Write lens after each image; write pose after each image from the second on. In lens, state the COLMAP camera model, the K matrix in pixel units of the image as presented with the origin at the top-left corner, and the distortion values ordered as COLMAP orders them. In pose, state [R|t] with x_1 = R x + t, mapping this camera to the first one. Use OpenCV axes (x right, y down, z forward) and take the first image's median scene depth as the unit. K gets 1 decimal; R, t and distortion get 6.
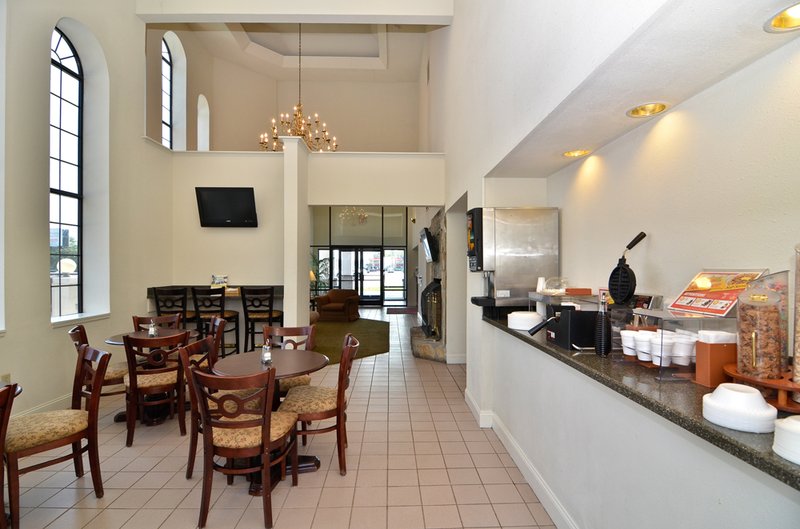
lens RADIAL K [[378.6, 0, 400.0], [0, 378.6, 264.5], [0, 0, 1]] dist [-0.000809, -0.000232]
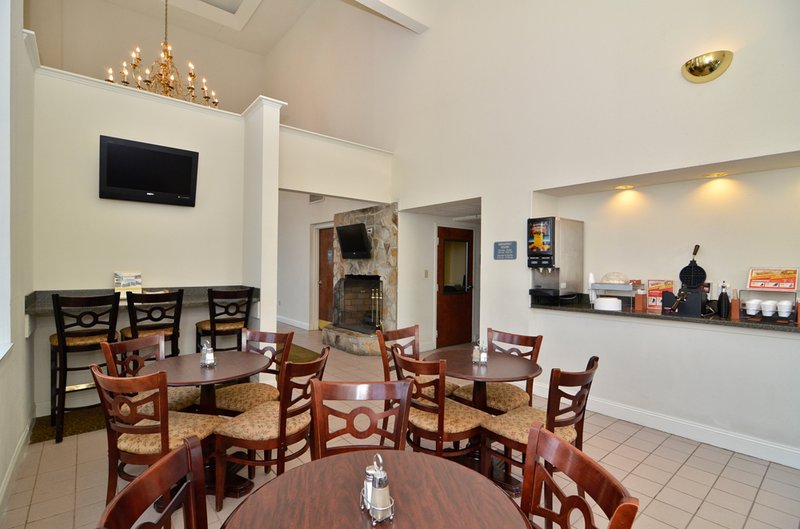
lens RADIAL K [[378.6, 0, 400.0], [0, 378.6, 264.5], [0, 0, 1]] dist [-0.000809, -0.000232]
pose [[0.785795, 0.006603, 0.618451, -0.537148], [-0.013012, 0.999898, 0.005858, 0.003183], [-0.618350, -0.012651, 0.785801, 0.184526]]
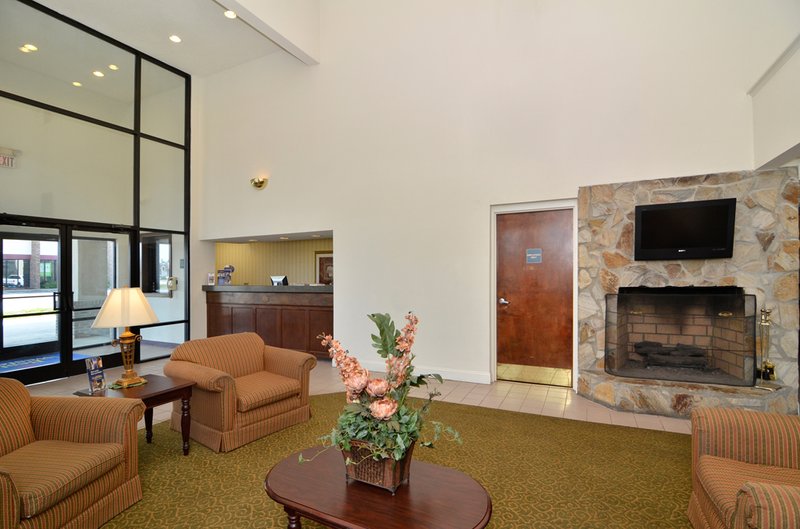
lens RADIAL K [[378.6, 0, 400.0], [0, 378.6, 264.5], [0, 0, 1]] dist [-0.000809, -0.000232]
pose [[0.476249, 0.010709, 0.879245, -0.794445], [0.006894, 0.999850, -0.015913, 0.010958], [-0.879283, 0.013640, 0.476104, 1.367937]]
